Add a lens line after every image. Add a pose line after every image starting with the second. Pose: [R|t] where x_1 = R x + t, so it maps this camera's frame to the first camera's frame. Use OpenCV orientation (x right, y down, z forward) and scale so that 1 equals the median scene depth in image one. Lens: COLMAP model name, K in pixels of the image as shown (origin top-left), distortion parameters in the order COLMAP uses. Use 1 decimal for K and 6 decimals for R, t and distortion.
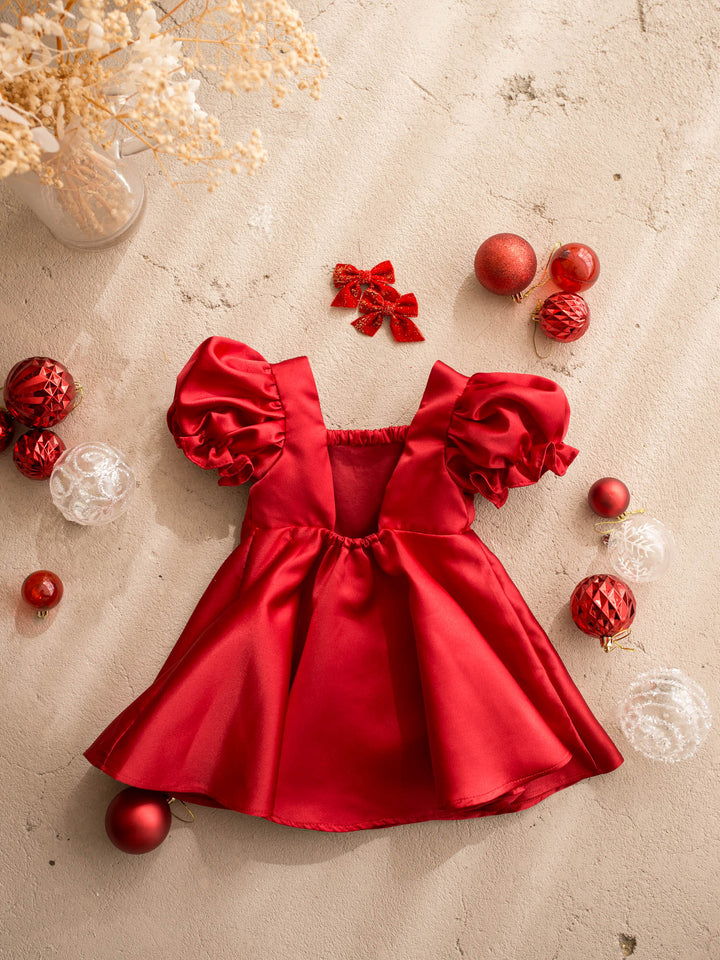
lens RADIAL K [[1024.3, 0, 364.6], [0, 1024.3, 433.6], [0, 0, 1]] dist [-0.042412, 0.000000]
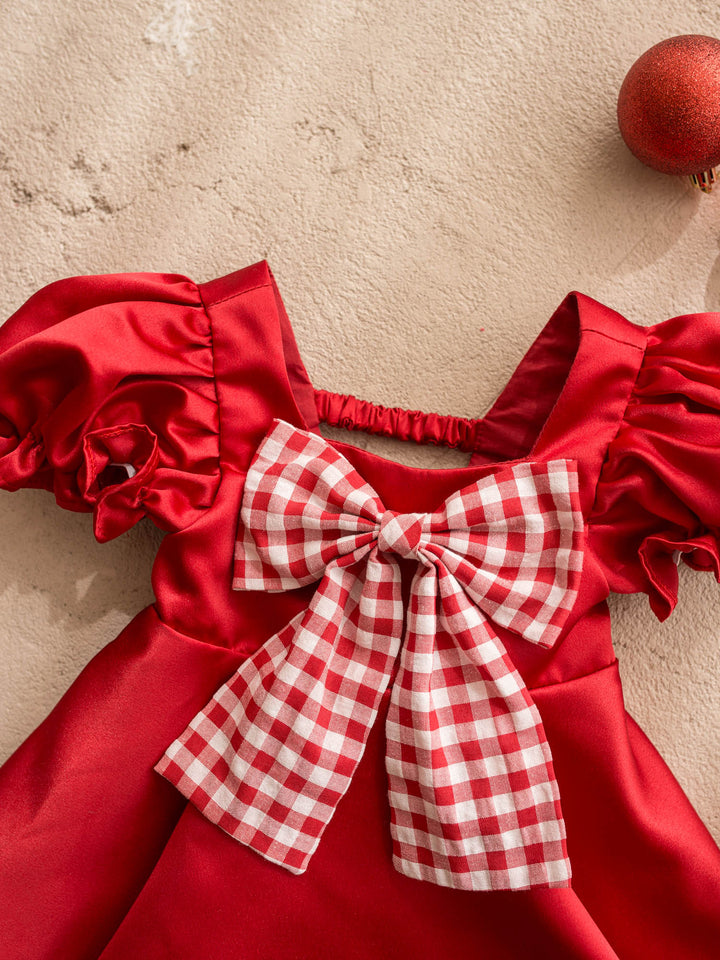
lens RADIAL K [[1024.3, 0, 354.6], [0, 1024.3, 474.4], [0, 0, 1]] dist [-0.042412, 0.000000]
pose [[0.999630, -0.012863, -0.023976, -0.004550], [0.015358, 0.994141, 0.106995, -0.050640], [0.022459, -0.107324, 0.993970, 0.520747]]
